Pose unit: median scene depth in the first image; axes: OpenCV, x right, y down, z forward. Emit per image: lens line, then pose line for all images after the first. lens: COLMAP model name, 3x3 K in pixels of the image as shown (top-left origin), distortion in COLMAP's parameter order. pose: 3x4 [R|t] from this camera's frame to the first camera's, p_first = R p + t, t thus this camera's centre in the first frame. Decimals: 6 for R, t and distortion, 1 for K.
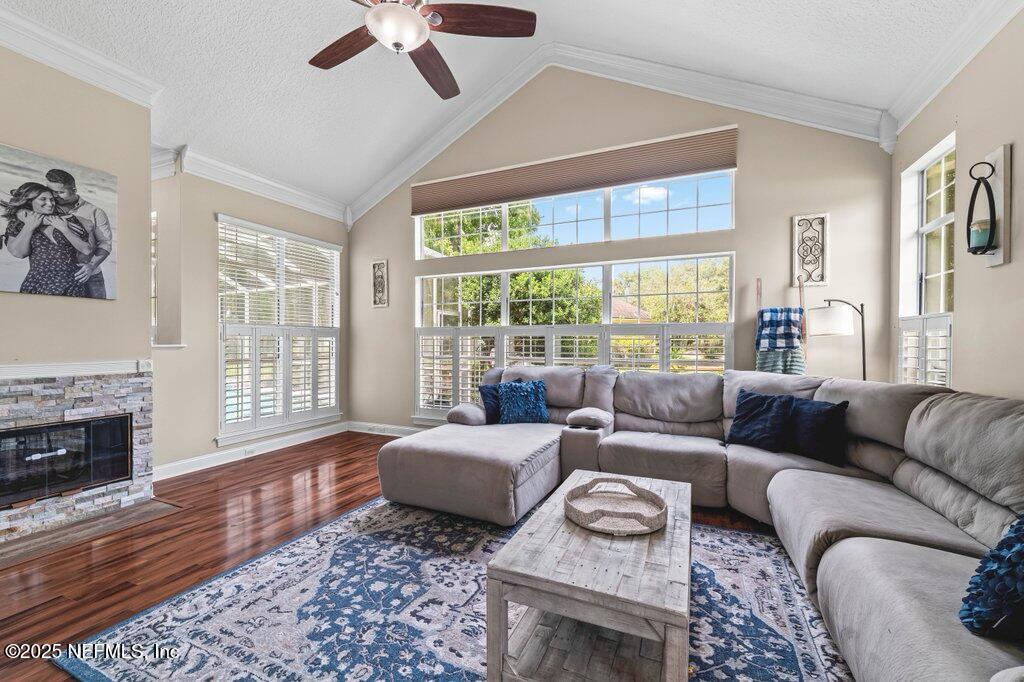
lens RADIAL K [[420.1, 0, 502.9], [0, 420.1, 342.2], [0, 0, 1]] dist [-0.000528, 0.000006]
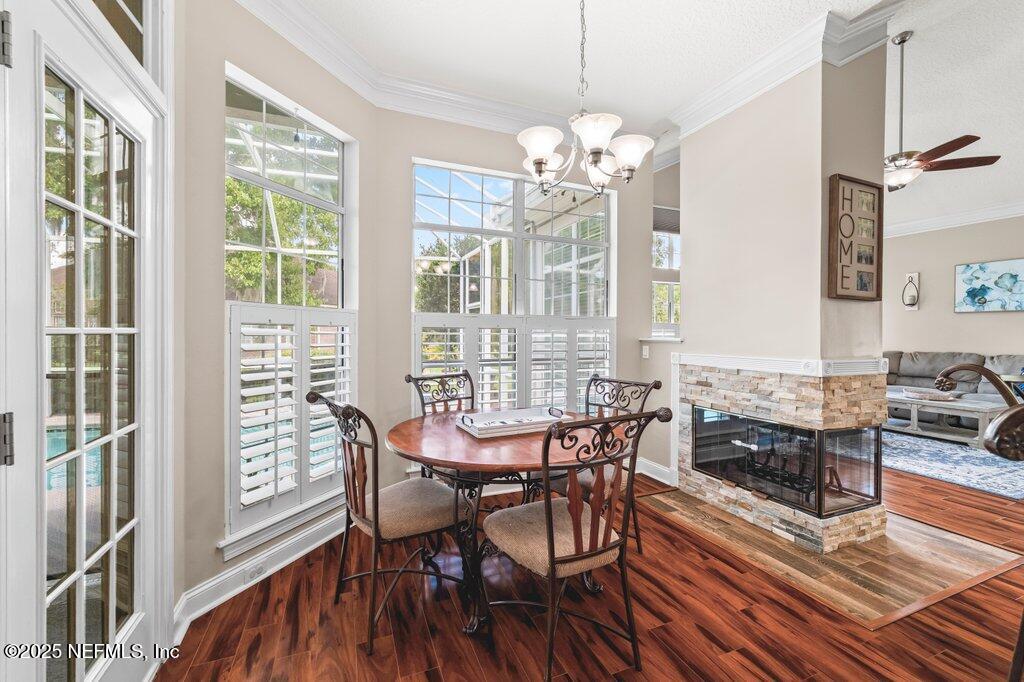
lens RADIAL K [[420.5, 0, 512.4], [0, 420.5, 335.5], [0, 0, 1]] dist [0.003317, 0.000097]
pose [[0.678891, 0.000074, 0.734239, -2.680078], [-0.000843, 0.999999, 0.000678, 0.000520], [-0.734239, -0.001079, 0.678890, 0.917020]]
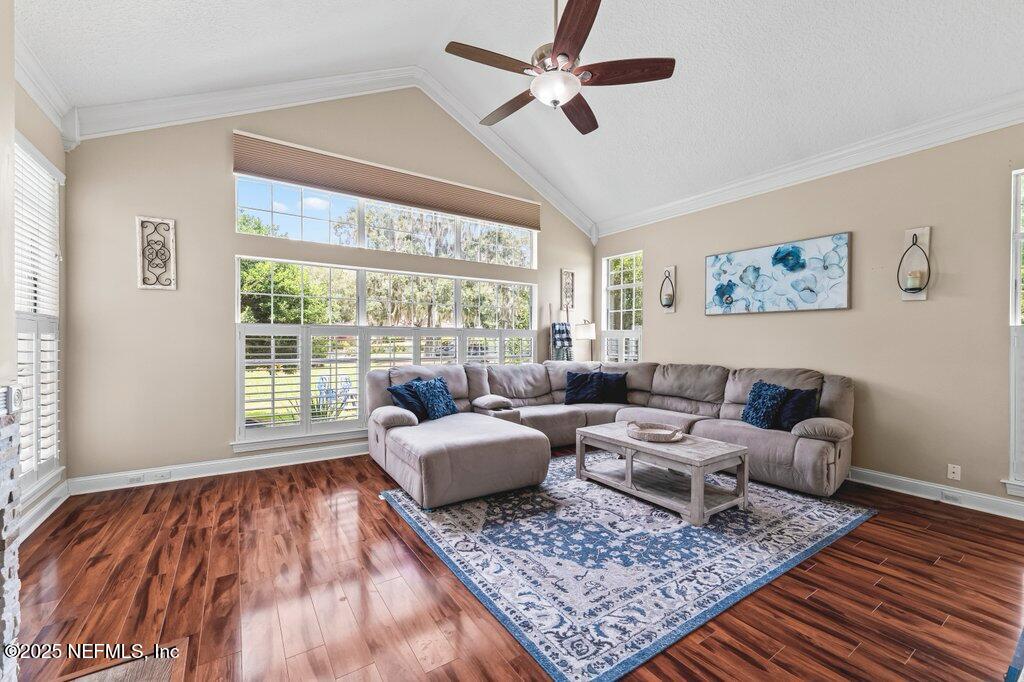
lens RADIAL K [[420.1, 0, 501.8], [0, 420.1, 342.4], [0, 0, 1]] dist [-0.000528, 0.000006]
pose [[0.532488, -0.000618, 0.846437, -1.286334], [-0.002062, 0.999996, 0.002027, -0.007643], [-0.846435, -0.002825, 0.532484, 0.448117]]
